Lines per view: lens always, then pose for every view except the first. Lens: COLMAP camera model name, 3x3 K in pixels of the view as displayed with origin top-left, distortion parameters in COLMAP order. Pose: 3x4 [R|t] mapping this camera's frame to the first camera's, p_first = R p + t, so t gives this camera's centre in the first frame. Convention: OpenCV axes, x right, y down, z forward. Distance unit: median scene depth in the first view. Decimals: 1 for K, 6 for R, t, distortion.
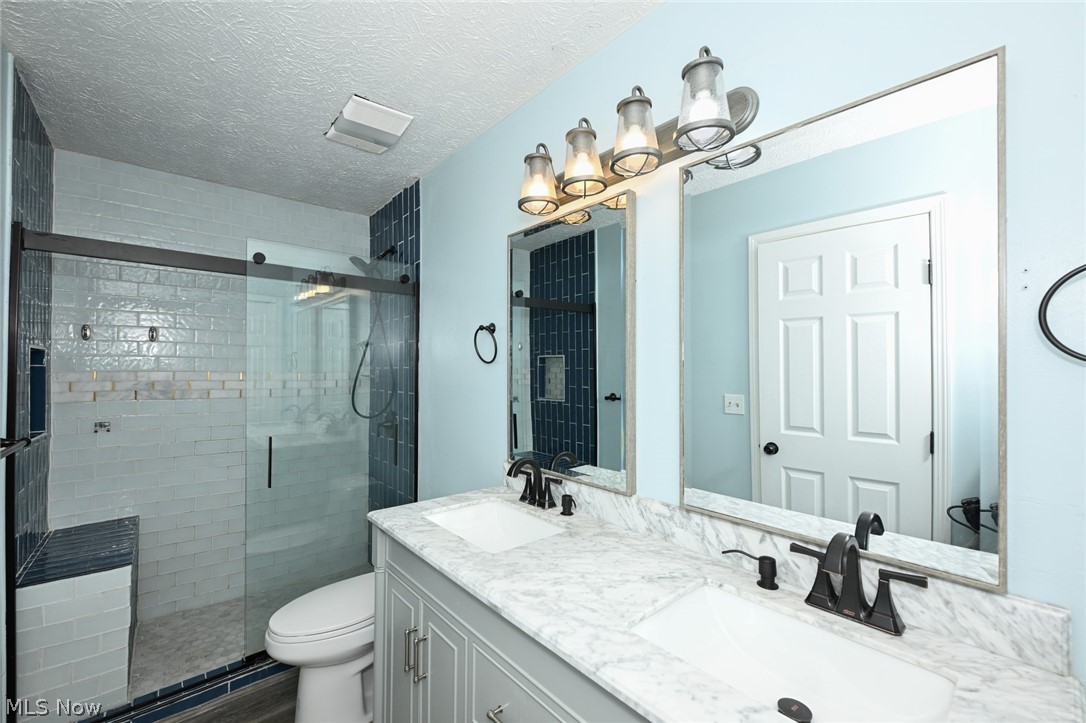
lens RADIAL K [[432.6, 0, 542.2], [0, 432.6, 362.9], [0, 0, 1]] dist [-0.001256, 0.000413]
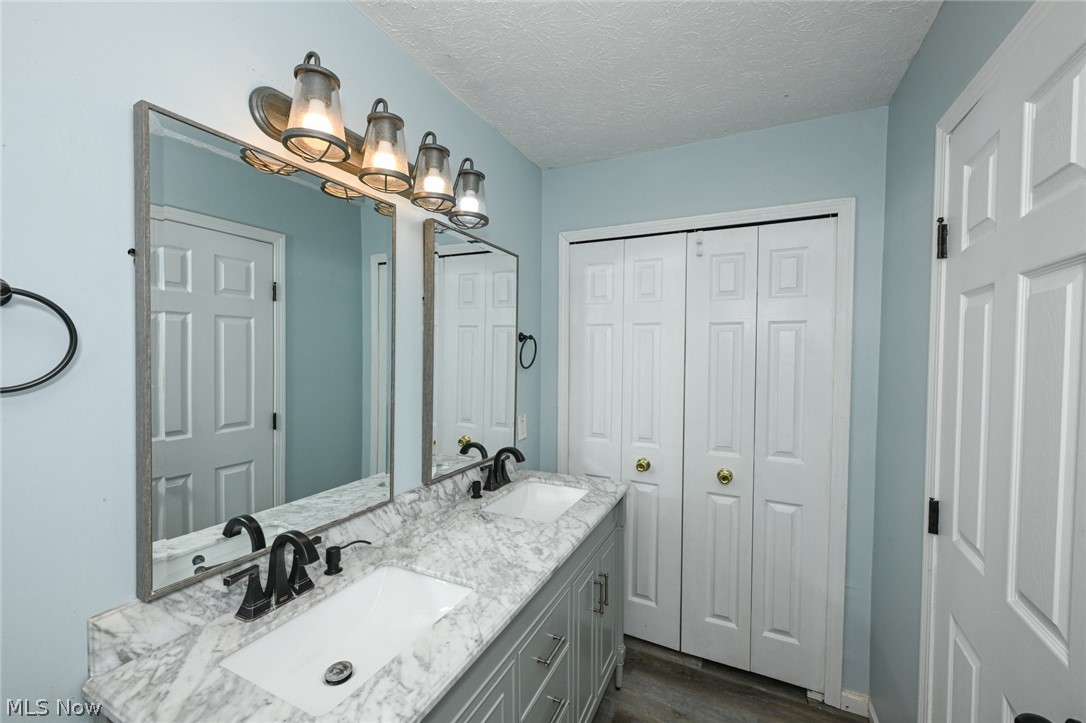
lens RADIAL K [[436.2, 0, 536.6], [0, 436.2, 361.0], [0, 0, 1]] dist [-0.001824, -0.000185]
pose [[-0.375538, -0.021028, 0.926569, -0.898974], [-0.016182, 0.999739, 0.016130, -0.050315], [-0.926666, -0.008936, -0.375780, 1.092344]]
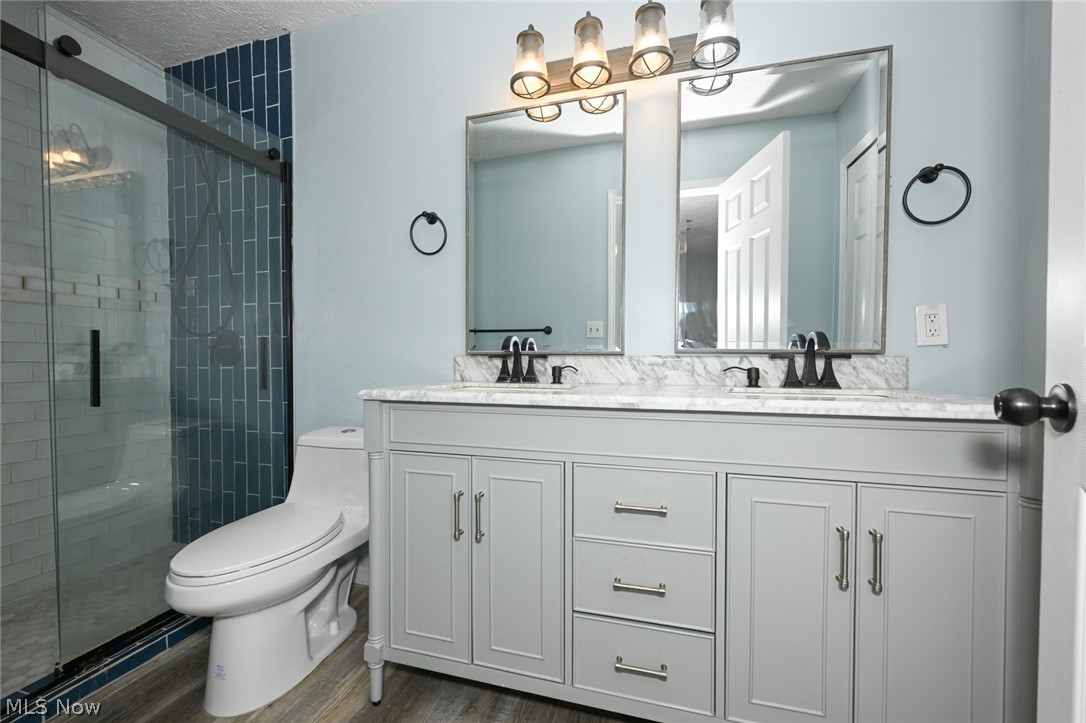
lens RADIAL K [[432.6, 0, 542.2], [0, 432.6, 362.9], [0, 0, 1]] dist [-0.001256, 0.000413]
pose [[0.852038, -0.013722, 0.523299, -0.607823], [-0.005703, 0.999354, 0.035491, 0.295270], [-0.523448, -0.033224, 0.851409, 0.122156]]
